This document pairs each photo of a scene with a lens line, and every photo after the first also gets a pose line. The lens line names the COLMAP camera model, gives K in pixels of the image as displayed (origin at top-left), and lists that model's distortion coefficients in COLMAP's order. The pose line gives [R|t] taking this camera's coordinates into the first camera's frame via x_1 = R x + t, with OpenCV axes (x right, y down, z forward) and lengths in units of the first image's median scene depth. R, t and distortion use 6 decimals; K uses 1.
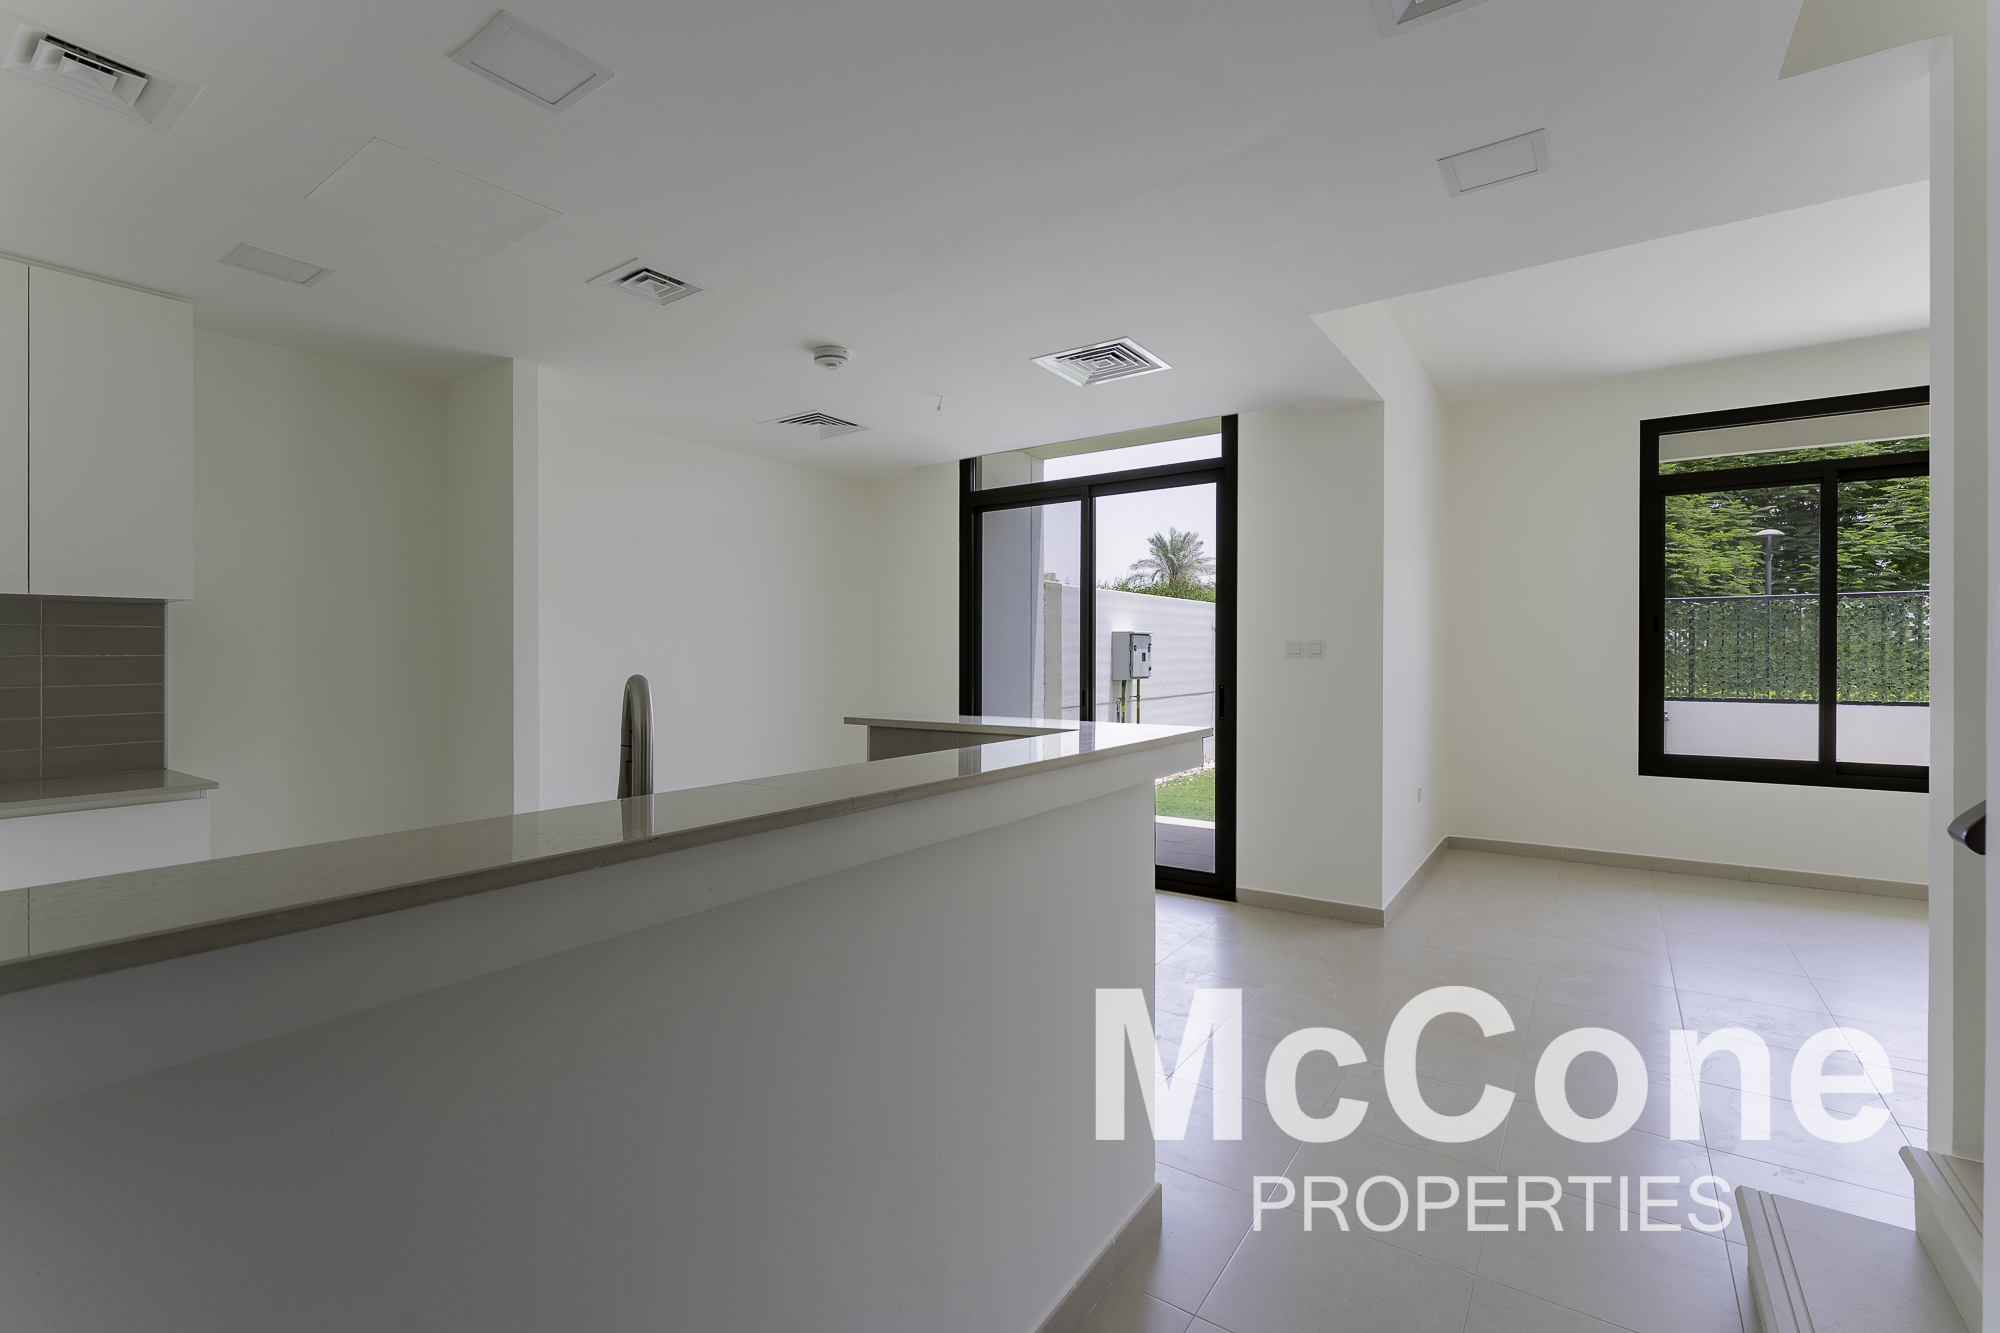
lens RADIAL K [[899.1, 0, 979.3], [0, 899.1, 656.5], [0, 0, 1]] dist [0.001267, 0.000306]
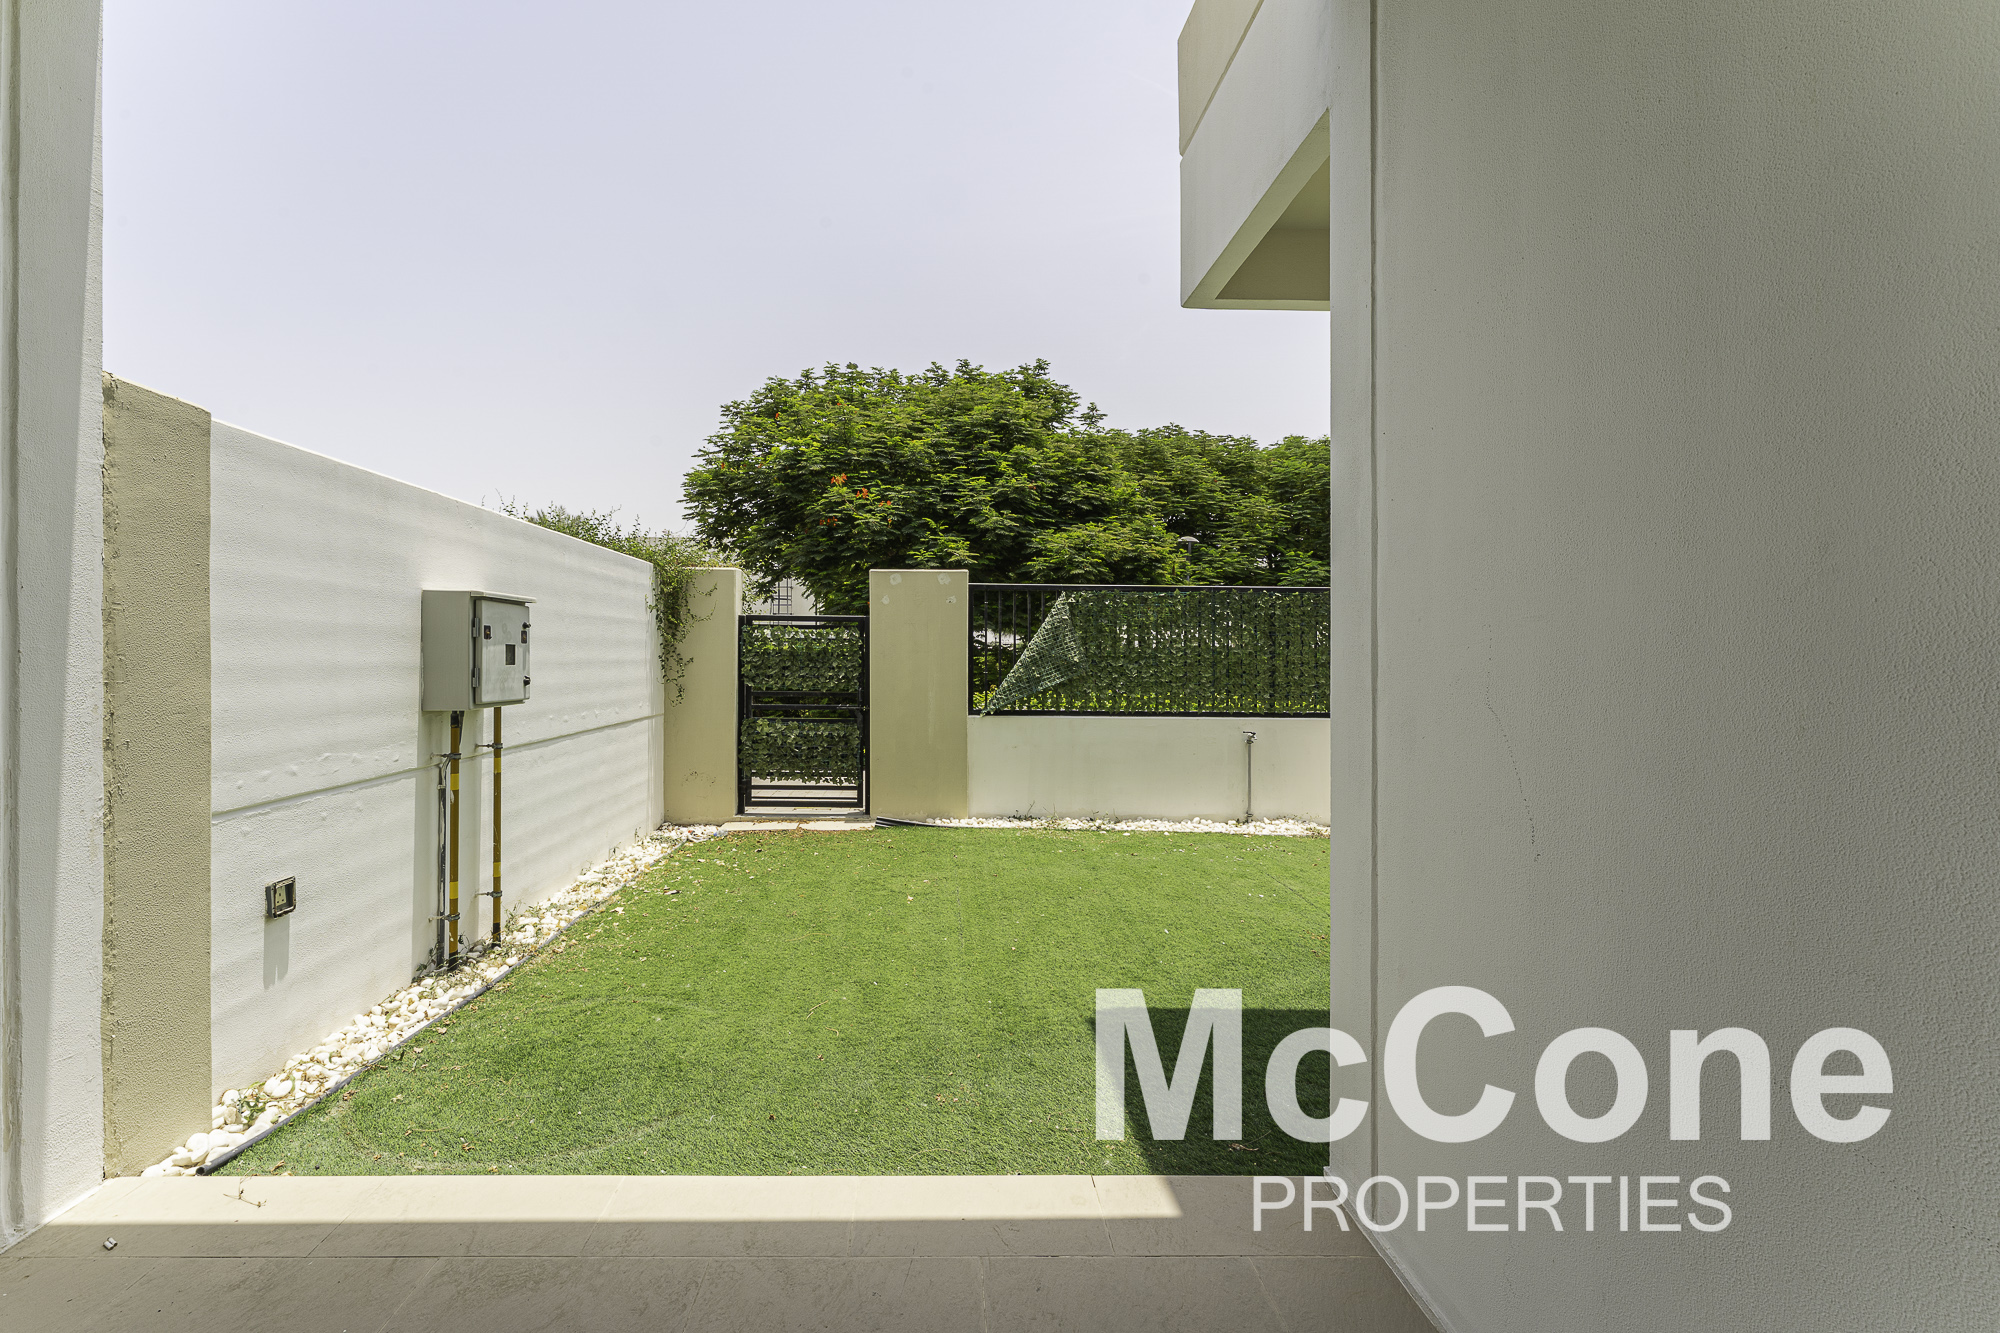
lens RADIAL K [[880.5, 0, 925.7], [0, 880.5, 642.2], [0, 0, 1]] dist [-0.001117, -0.000183]
pose [[0.823315, 0.018167, 0.567294, 0.180862], [-0.008533, 0.999771, -0.019632, 0.001911], [-0.567521, 0.011323, 0.823281, 0.911148]]
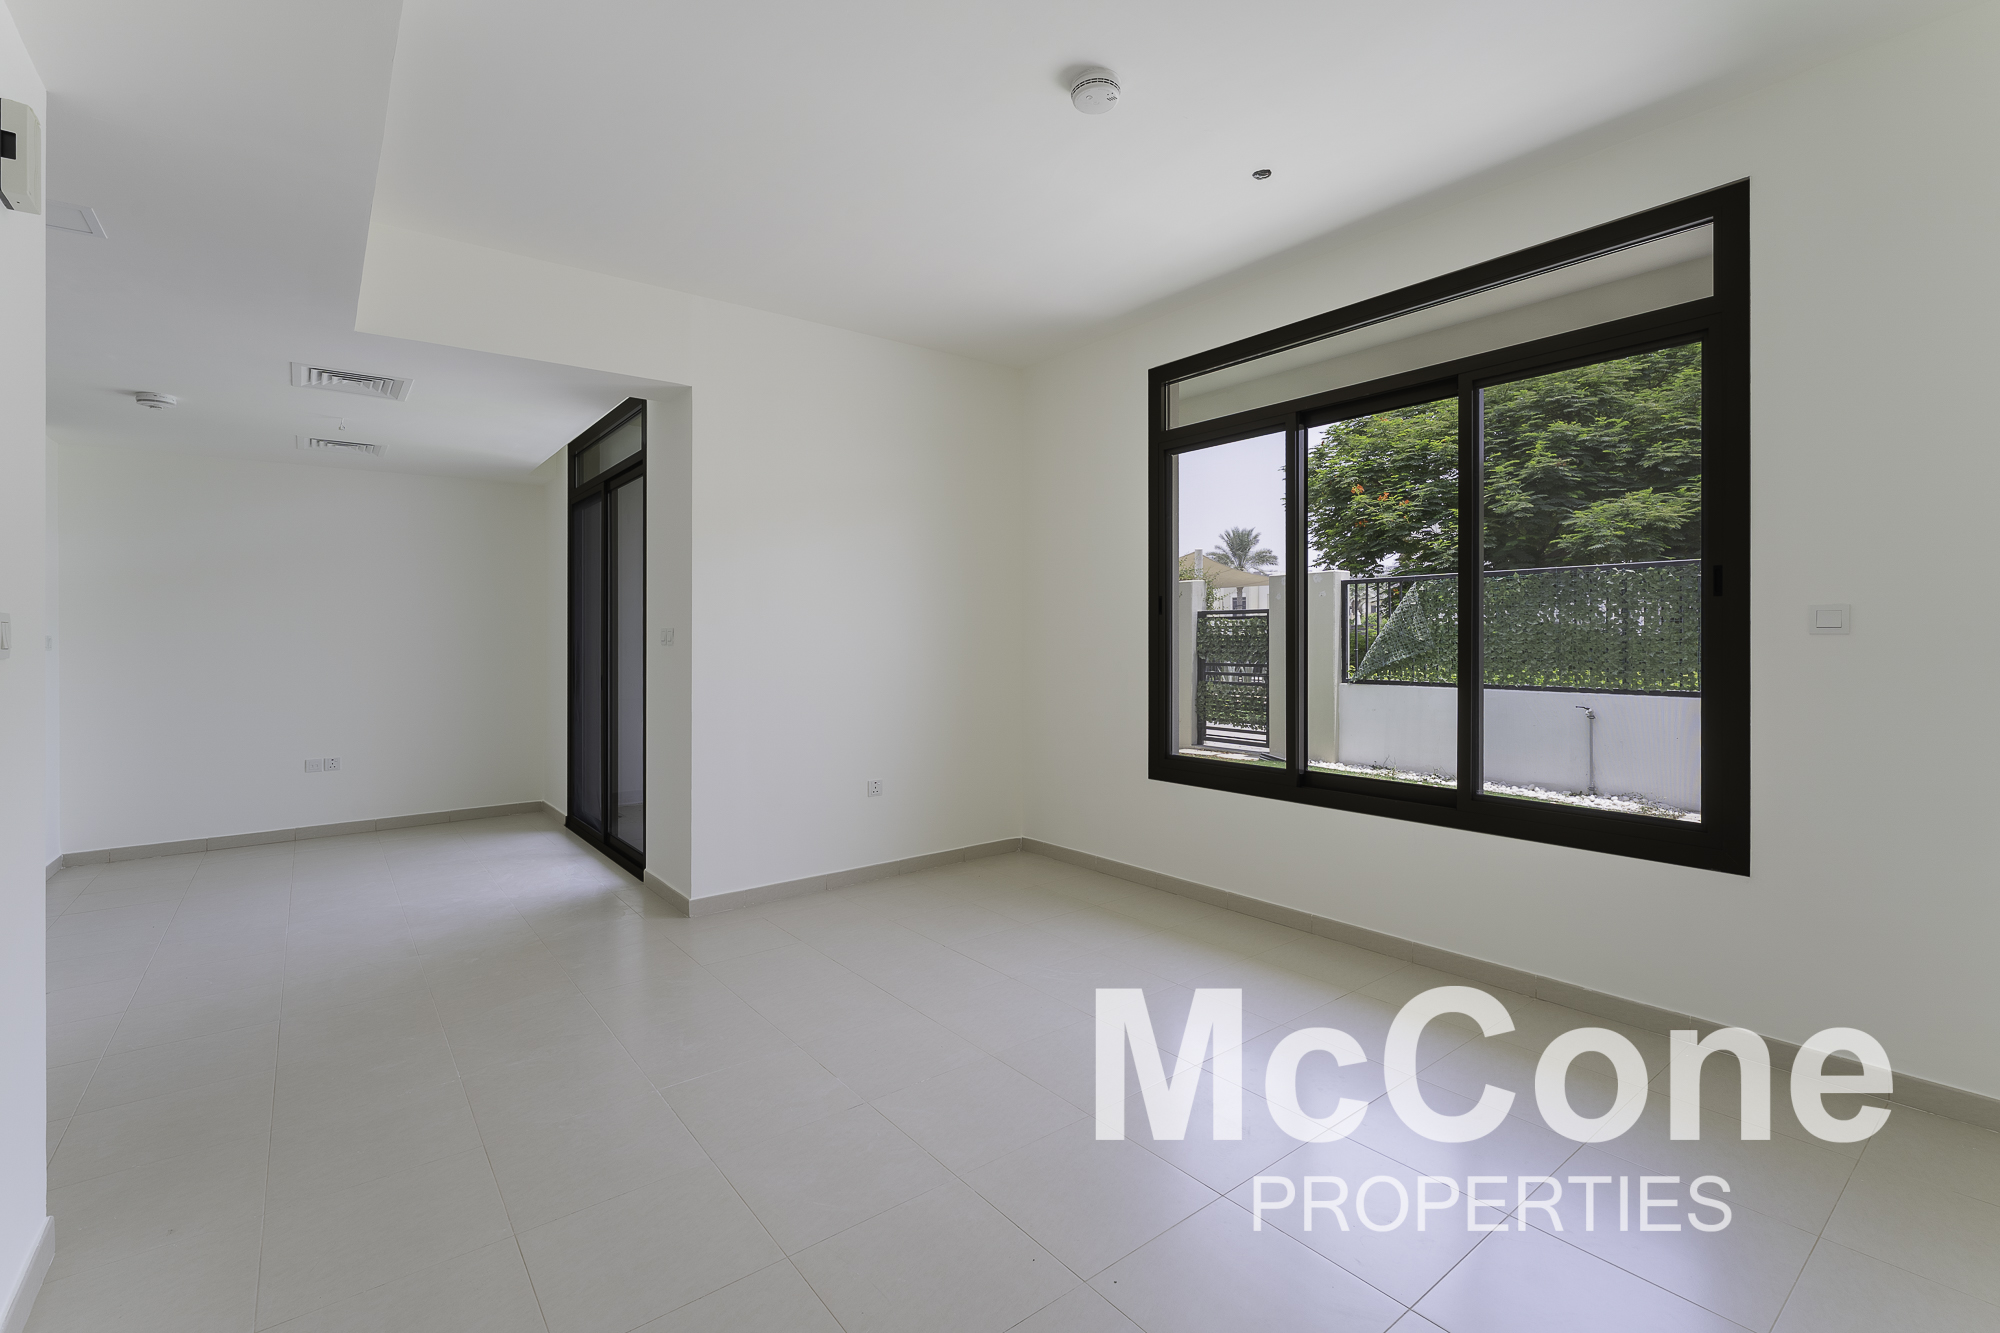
lens RADIAL K [[879.8, 0, 997.2], [0, 879.8, 655.7], [0, 0, 1]] dist [0.000810, 0.000157]
pose [[0.951558, 0.000374, -0.307470, 0.882219], [0.005925, 0.999791, 0.019551, -0.004832], [0.307413, -0.020426, 0.951357, 0.150441]]
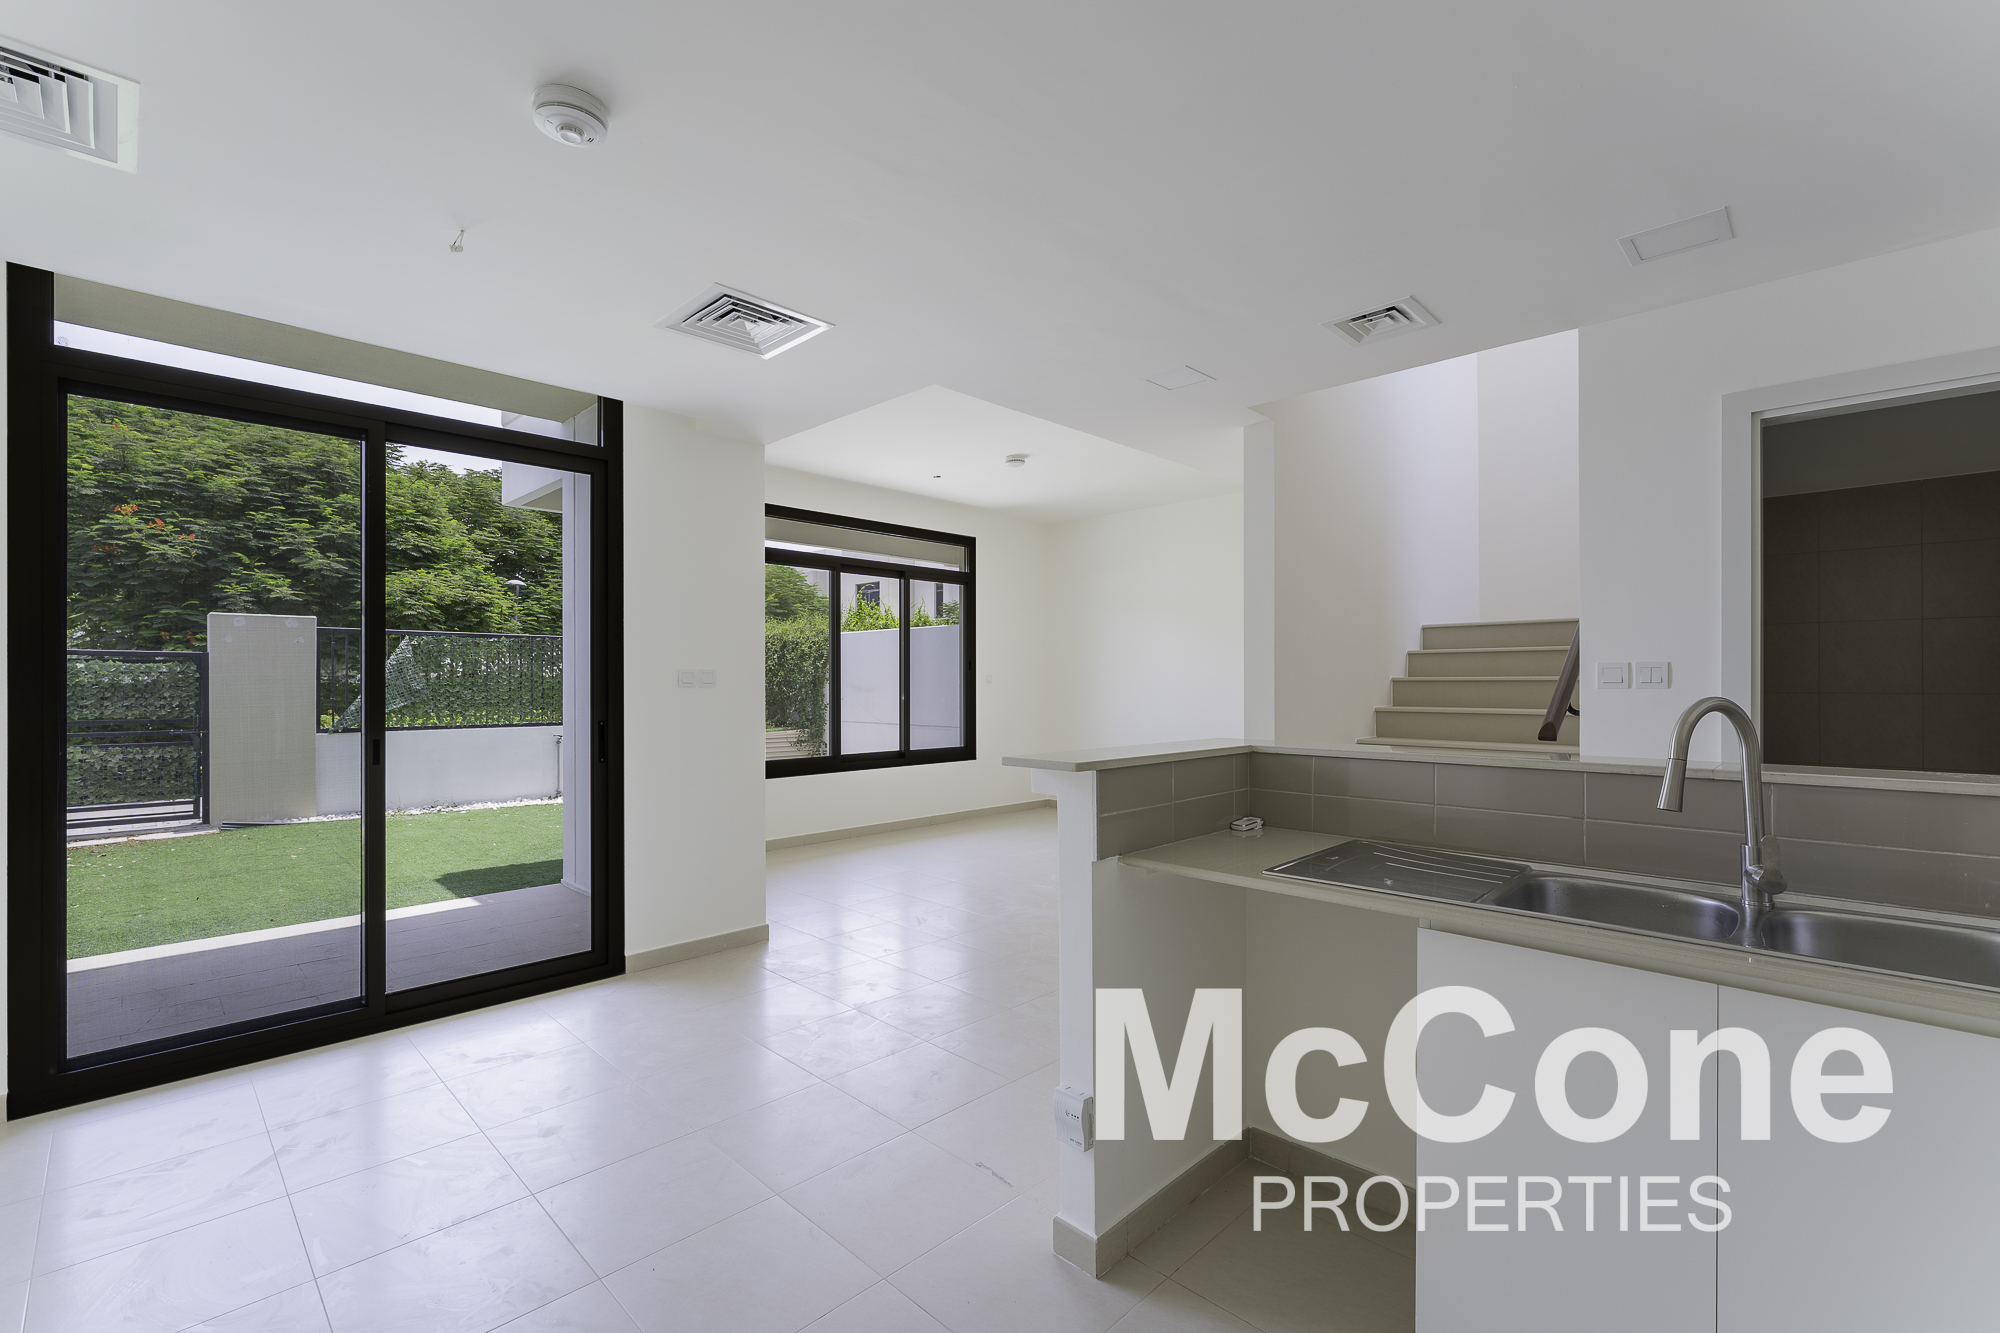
lens RADIAL K [[884.7, 0, 1006.2], [0, 884.7, 687.9], [0, 0, 1]] dist [-0.000051, -0.000202]
pose [[0.178107, -0.002582, 0.984008, -0.396274], [0.003262, 0.999993, 0.002033, 0.001125], [-0.984006, 0.002848, 0.178114, 0.415668]]
